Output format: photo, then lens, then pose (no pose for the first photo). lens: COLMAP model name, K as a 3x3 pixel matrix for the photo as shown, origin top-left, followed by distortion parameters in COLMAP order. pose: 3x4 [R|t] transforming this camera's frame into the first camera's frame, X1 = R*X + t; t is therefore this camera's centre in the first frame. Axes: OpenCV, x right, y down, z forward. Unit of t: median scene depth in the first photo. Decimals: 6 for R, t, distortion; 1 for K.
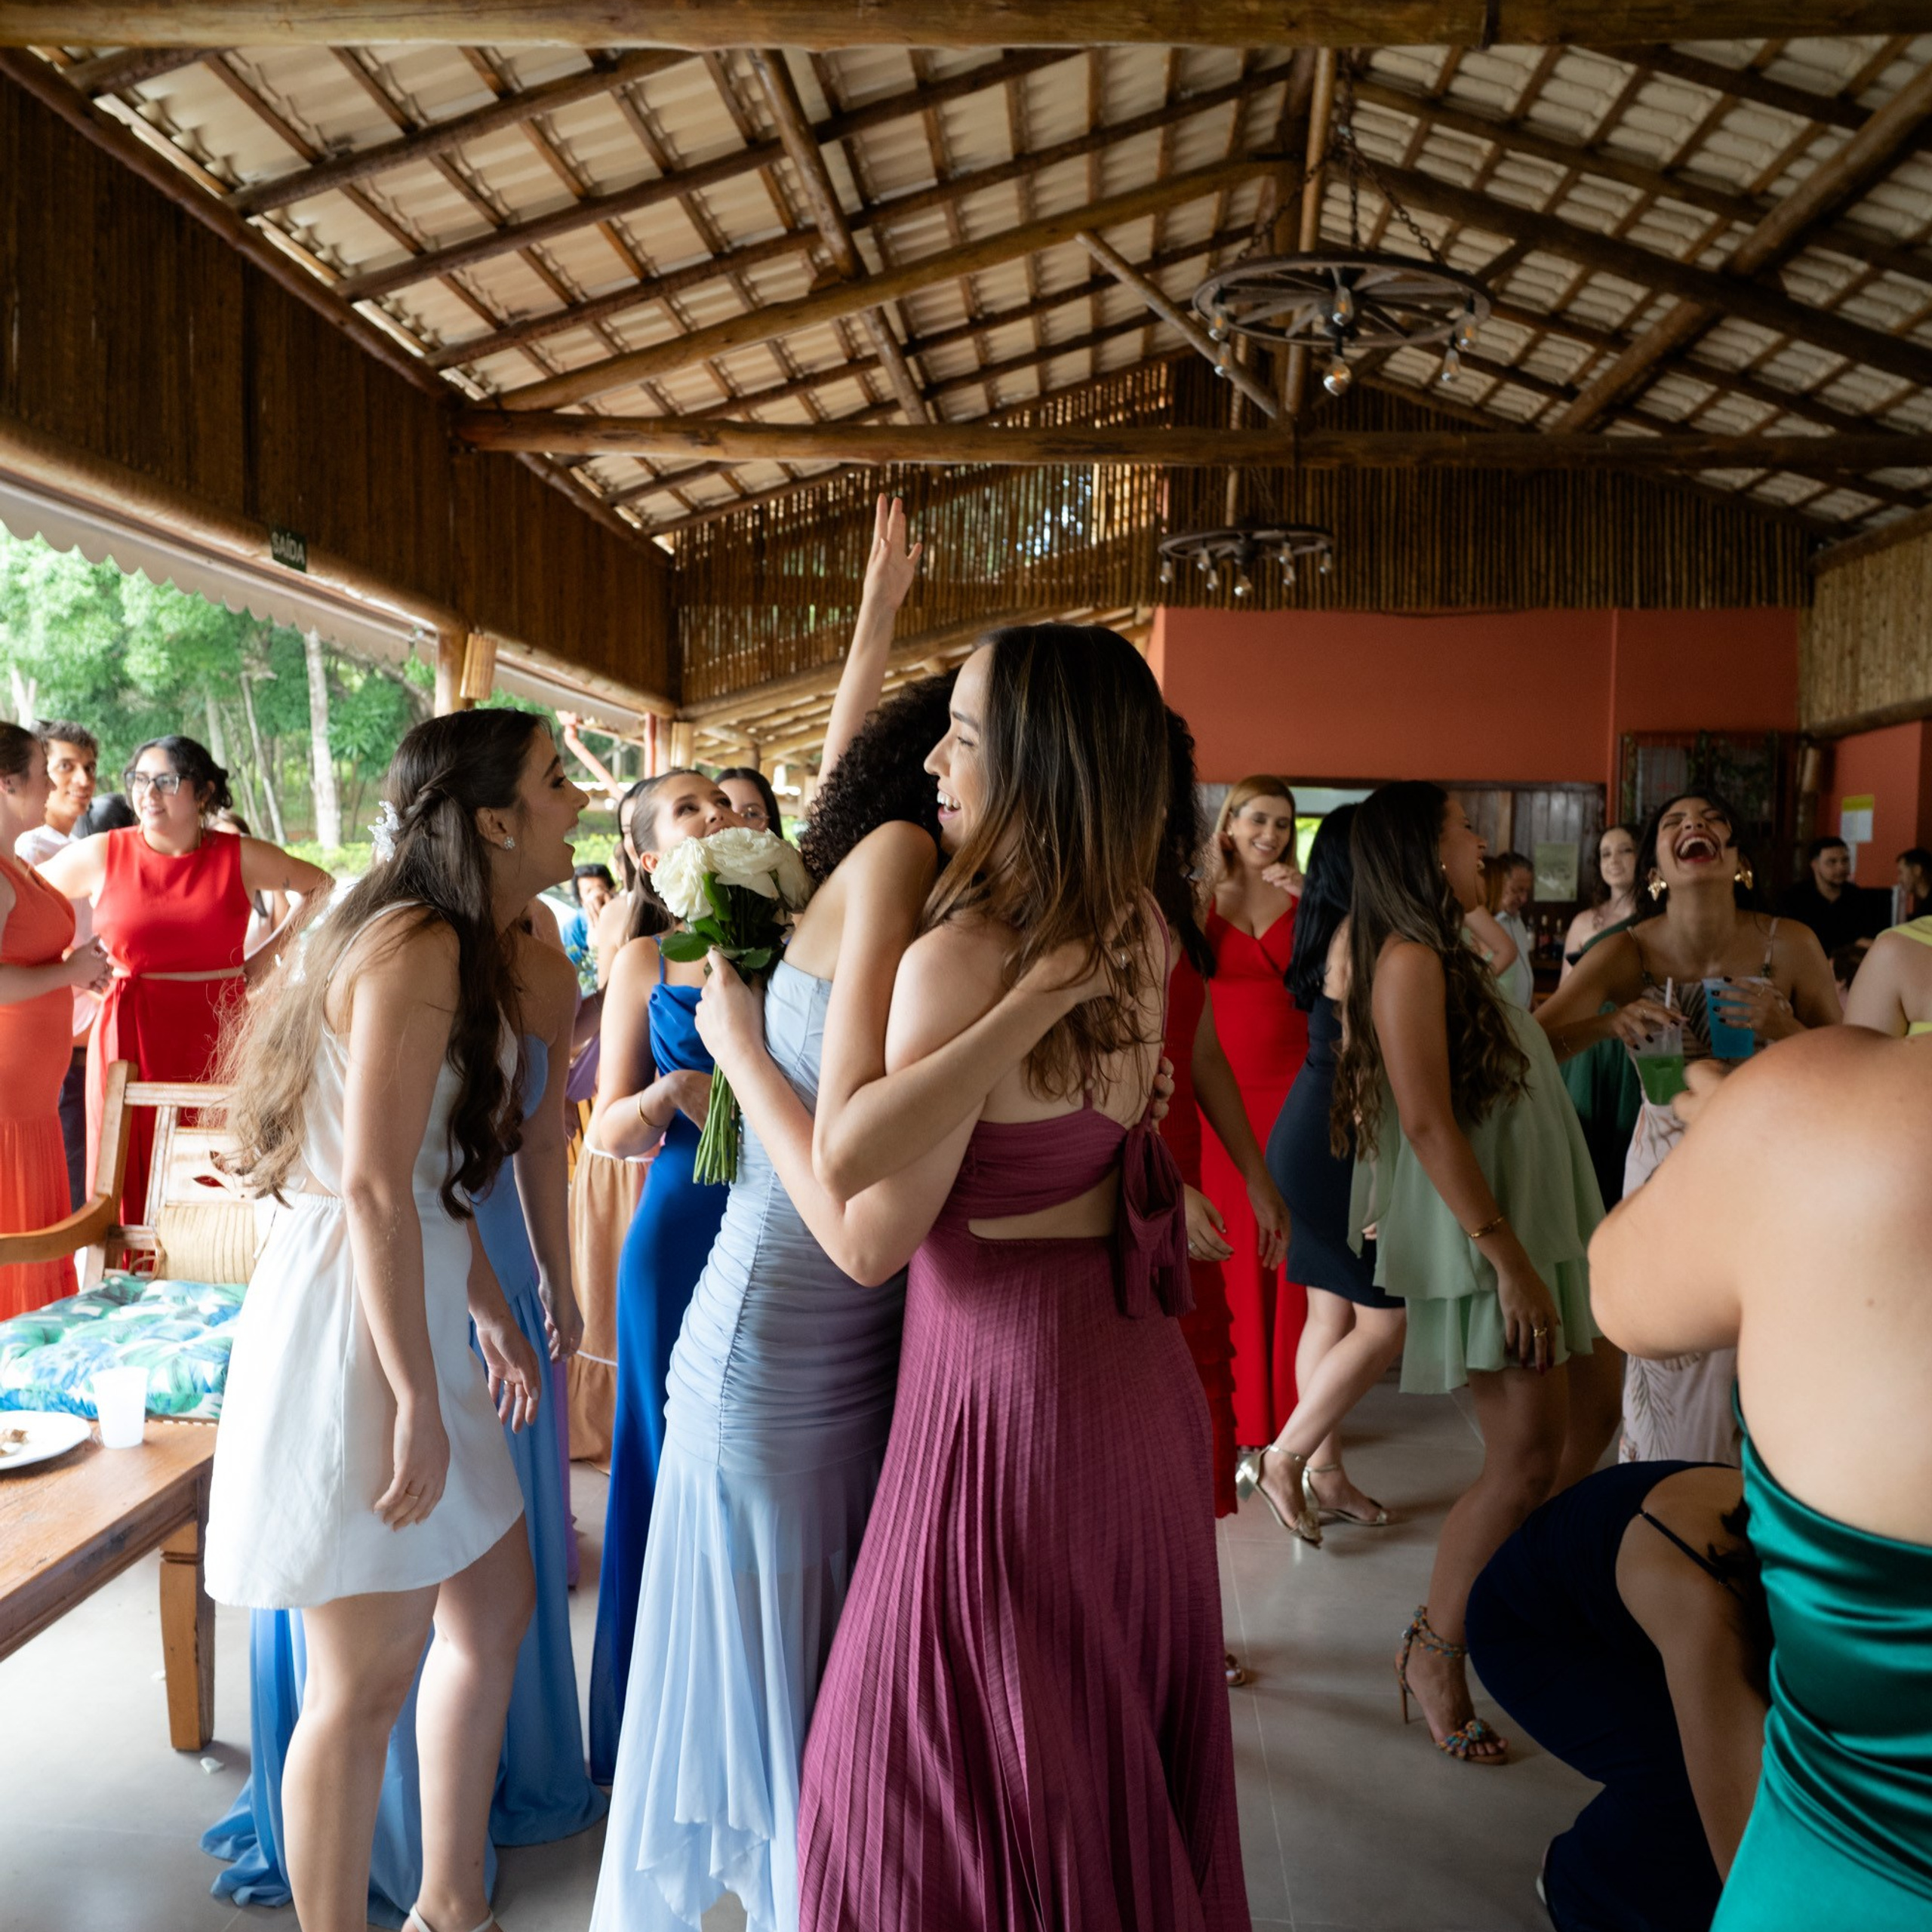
lens RADIAL K [[1749.4, 0, 975.6], [0, 1749.4, 977.9], [0, 0, 1]] dist [-0.063305, 0.048840]
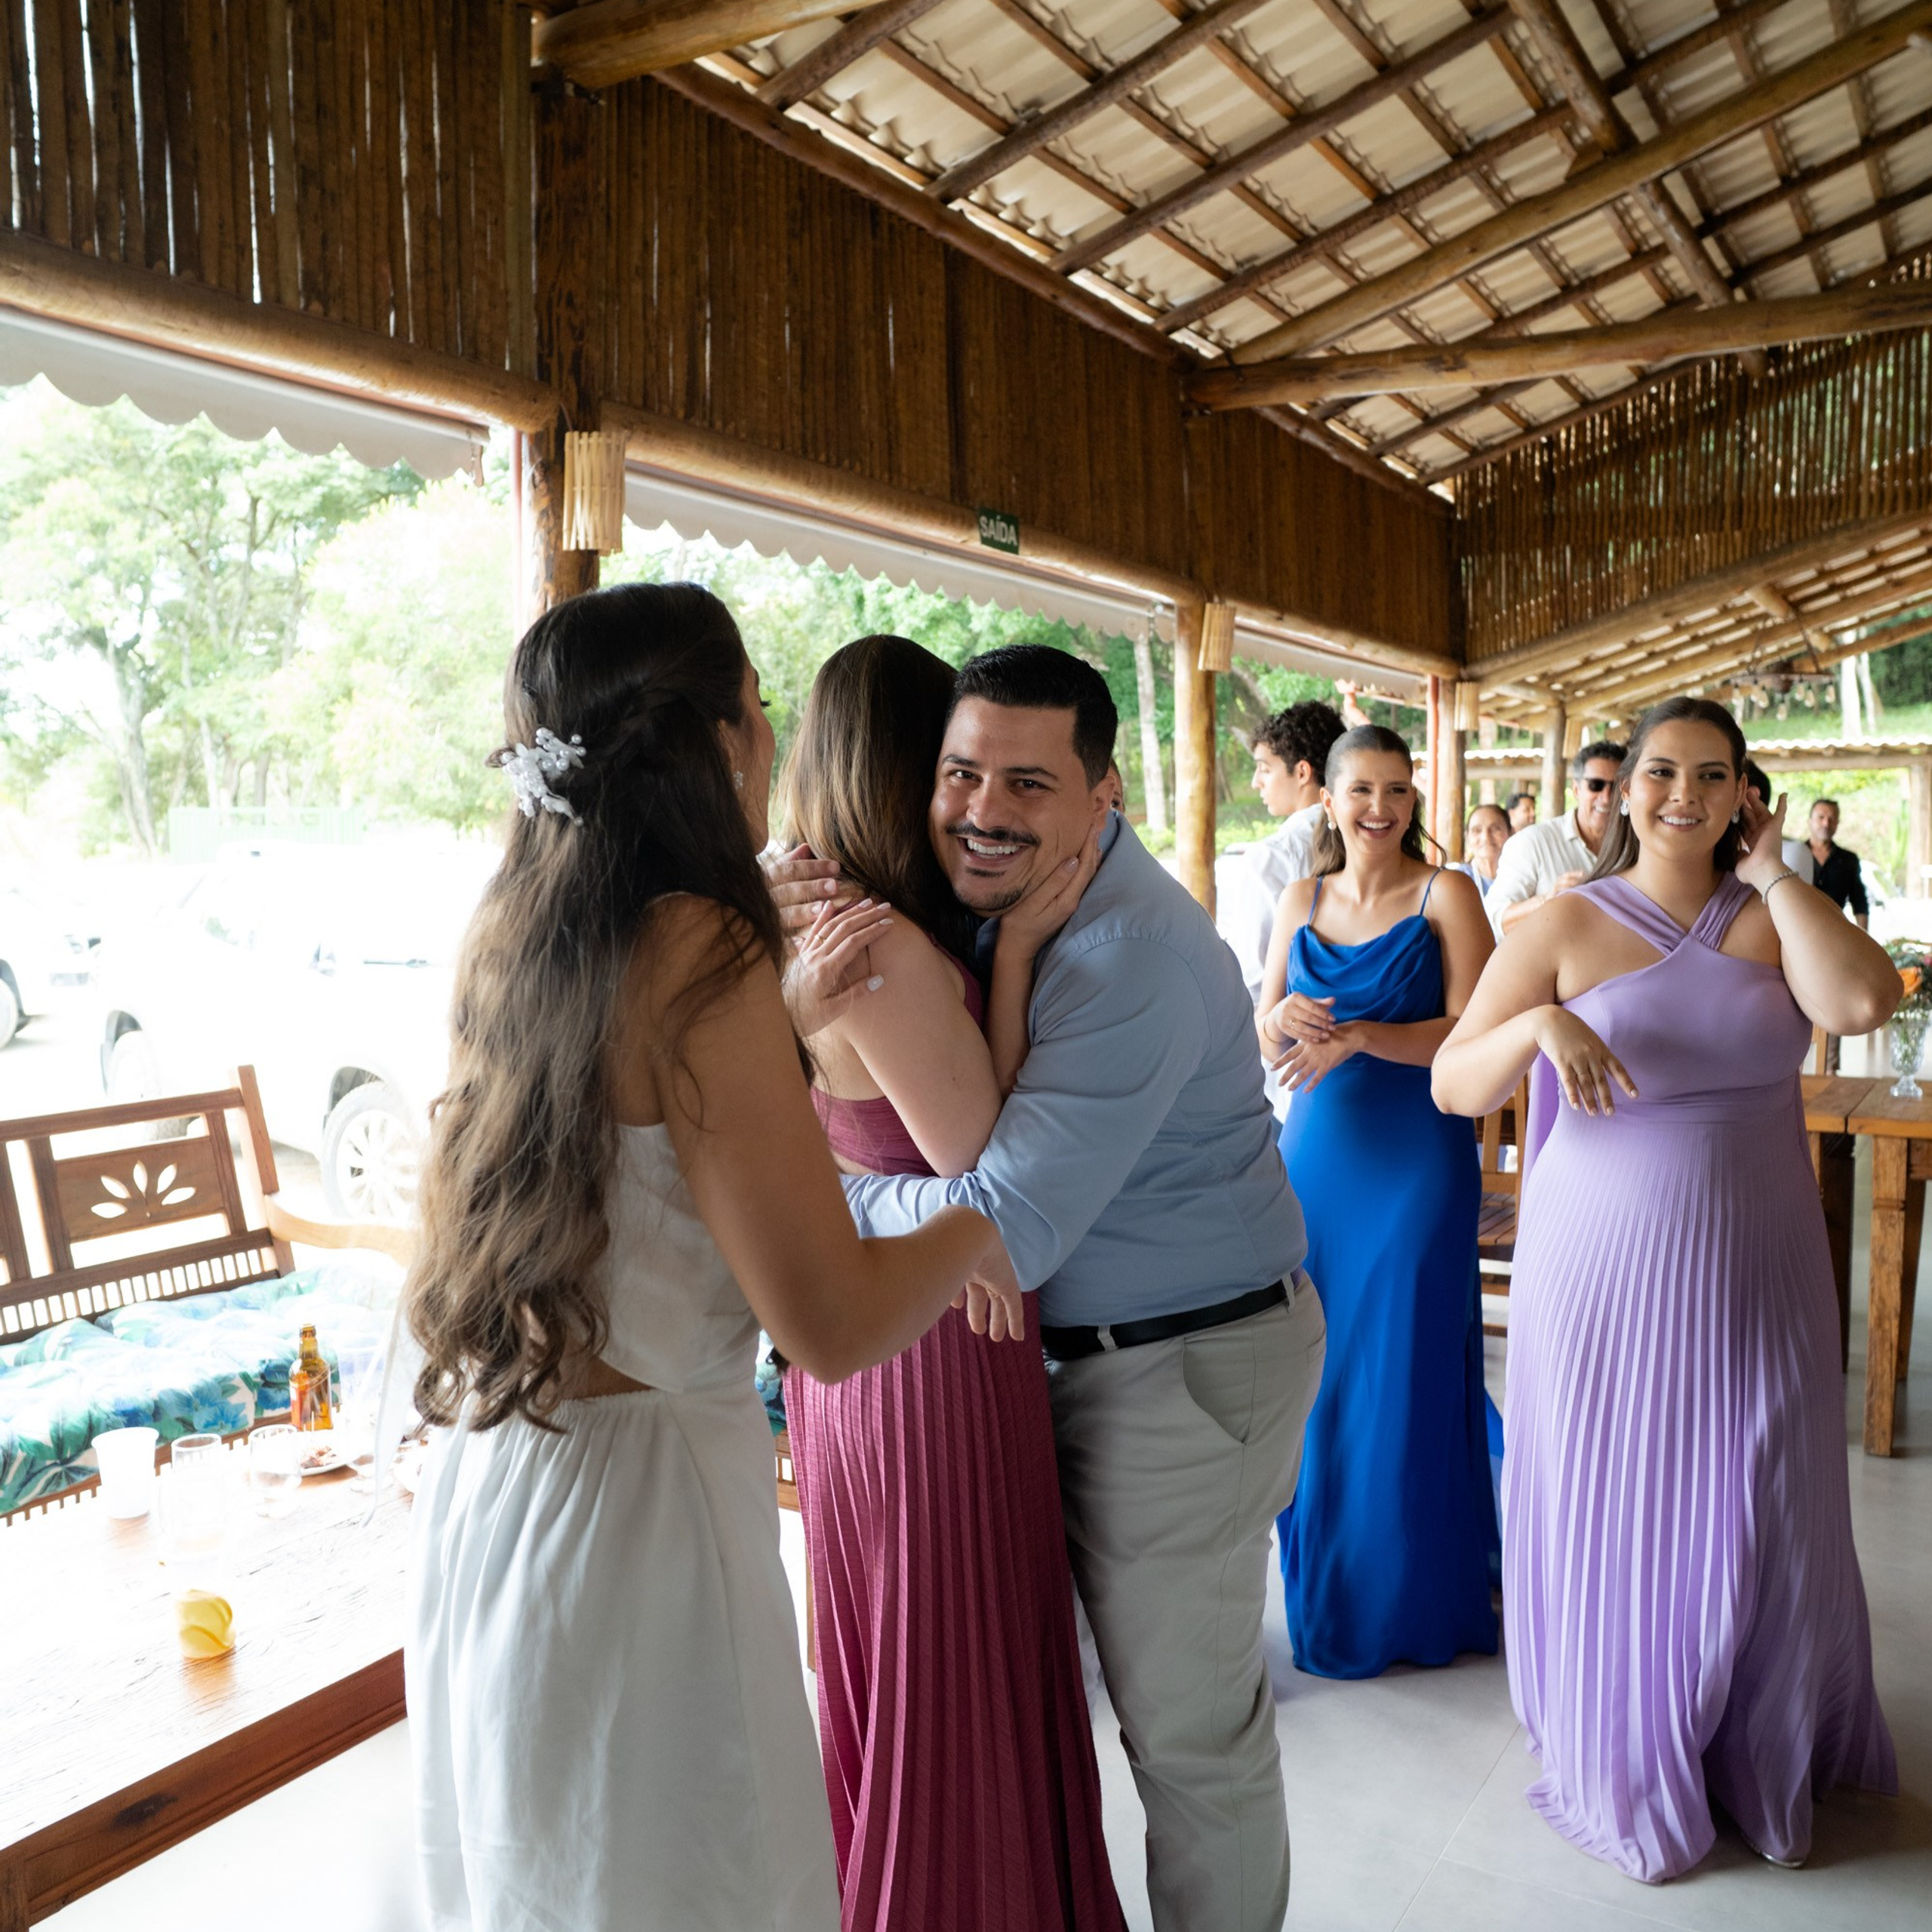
lens RADIAL K [[1737.3, 0, 967.8], [0, 1737.3, 979.9], [0, 0, 1]] dist [-0.069615, 0.050013]
pose [[0.884799, 0.001183, -0.465971, 0.032230], [0.006757, 0.999859, 0.015370, -0.004512], [0.465923, -0.016748, 0.884667, 0.074052]]
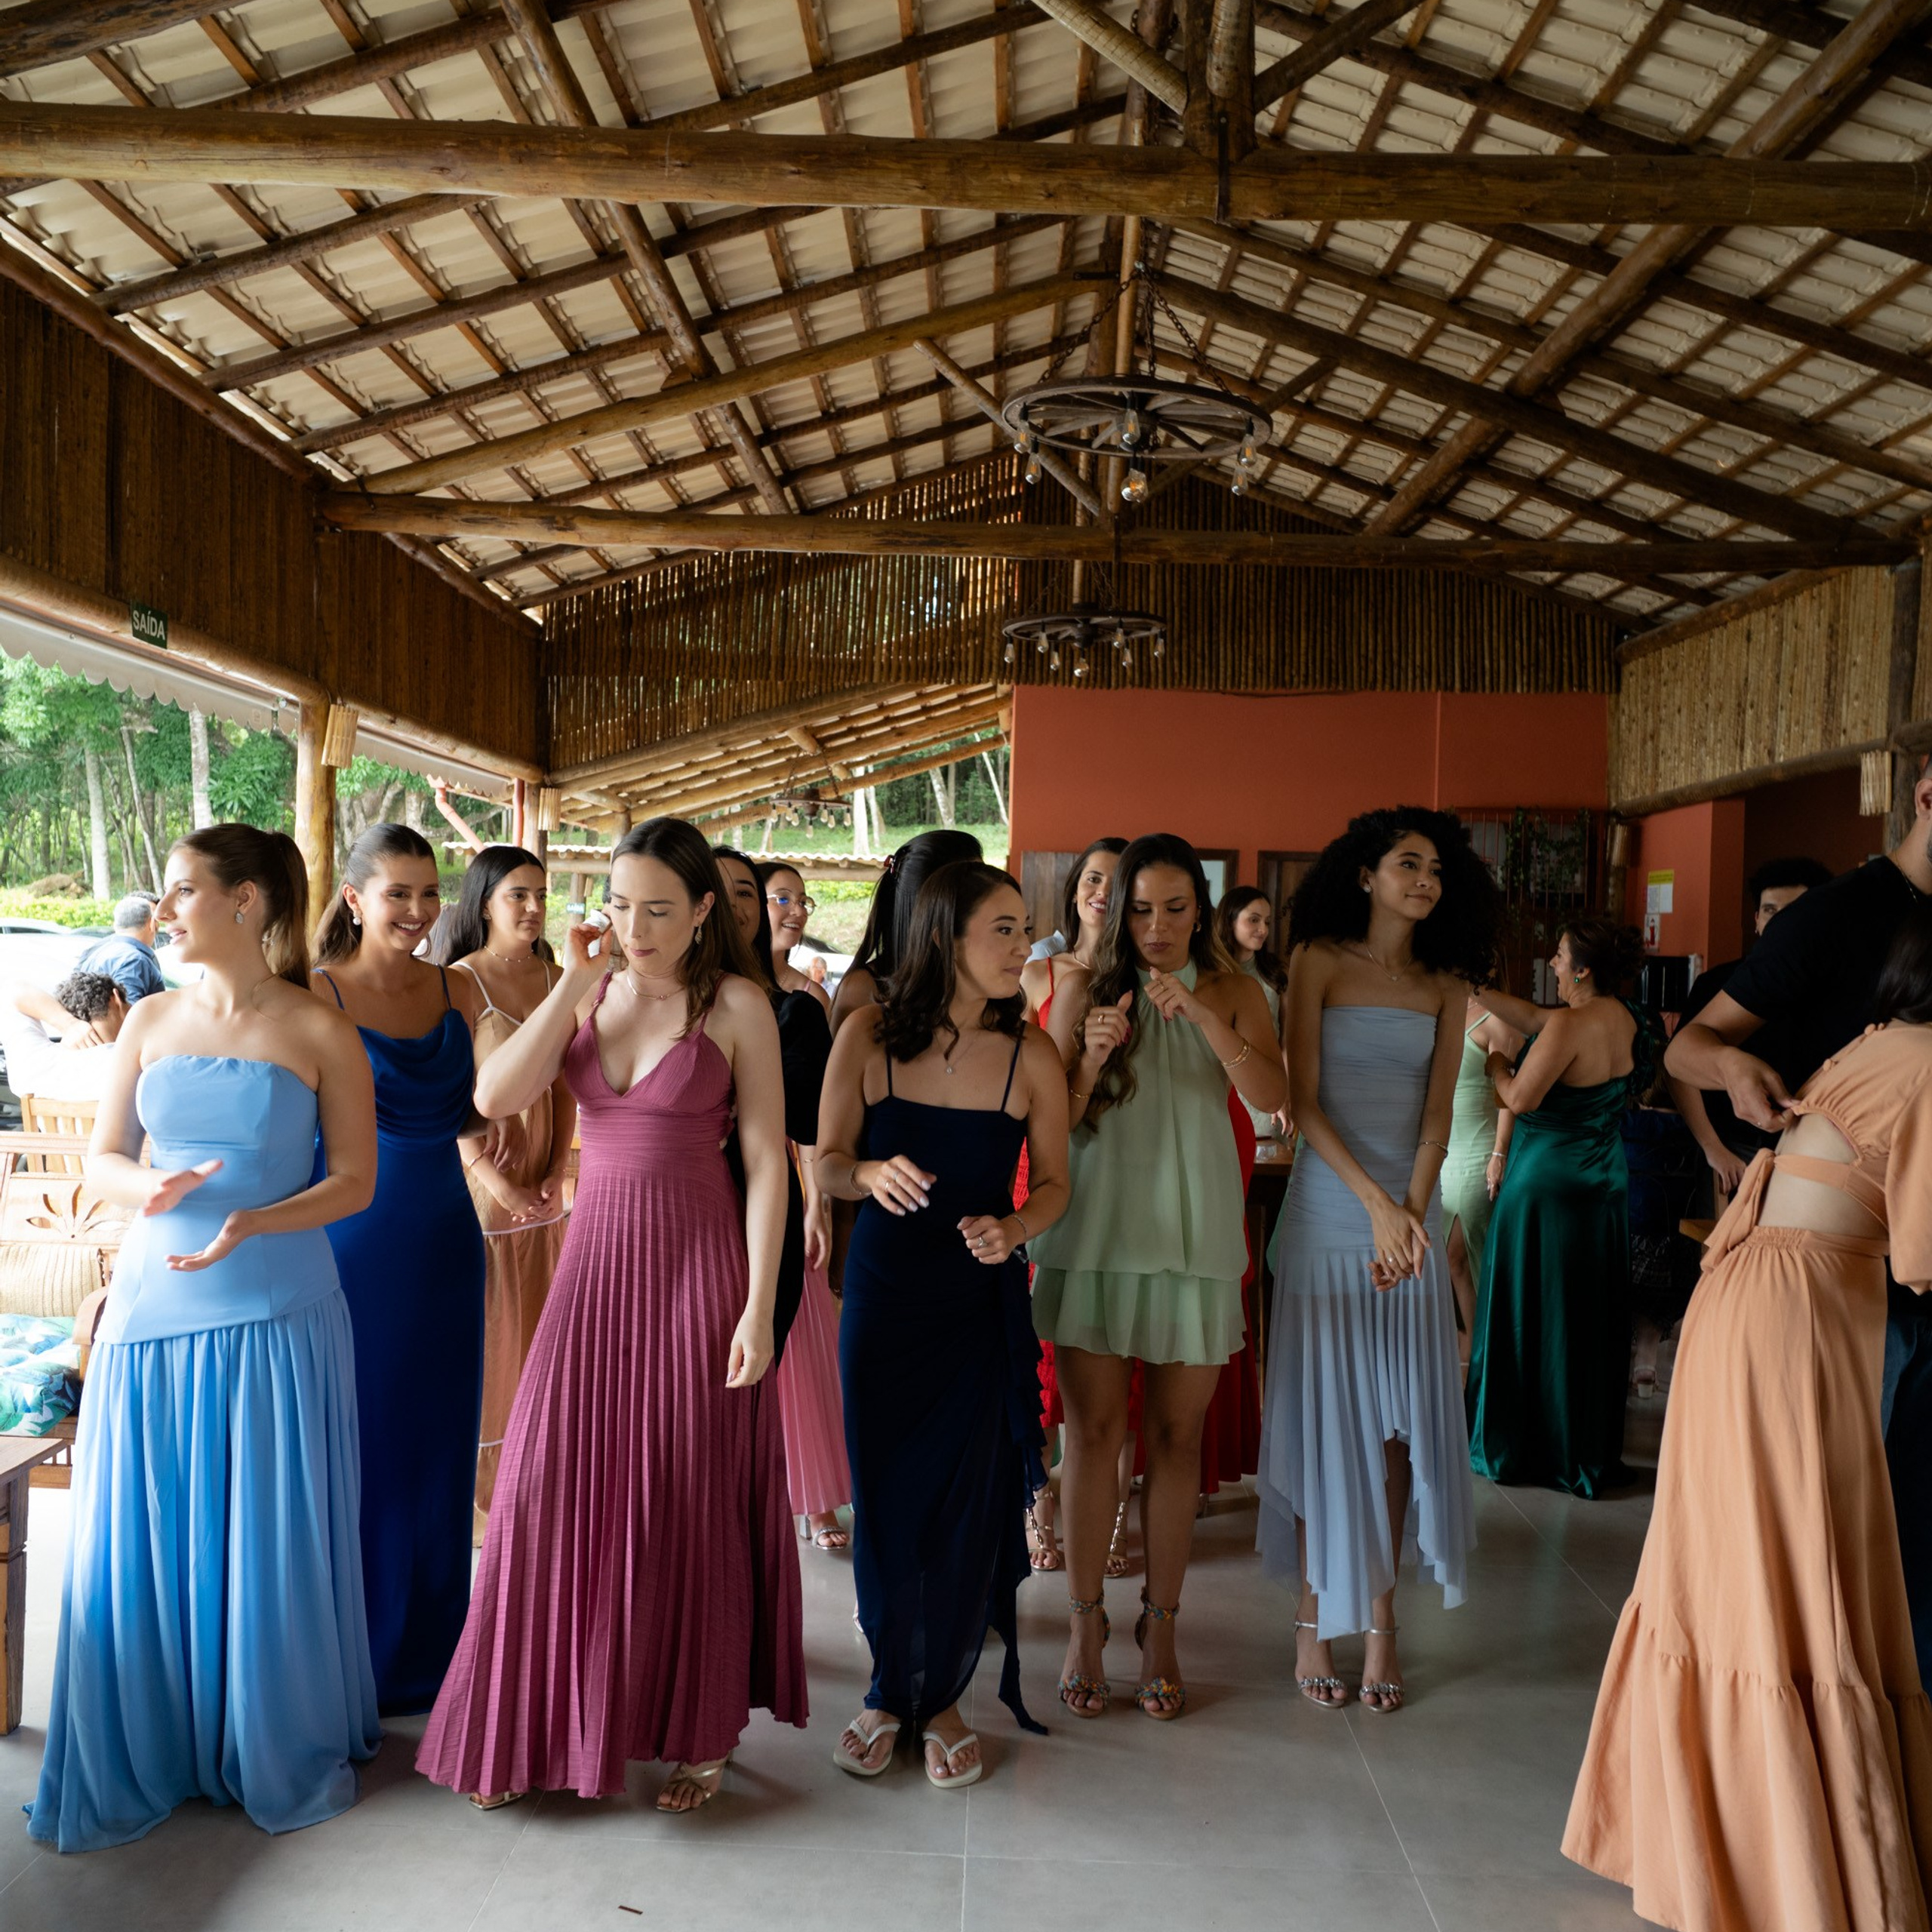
lens RADIAL K [[1739.1, 0, 978.1], [0, 1739.1, 972.6], [0, 0, 1]] dist [-0.061297, 0.042300]
pose [[0.998091, 0.006978, 0.061363, 0.028847], [-0.004727, 0.999313, -0.036764, -0.000832], [-0.061578, 0.036404, 0.997438, -0.042476]]
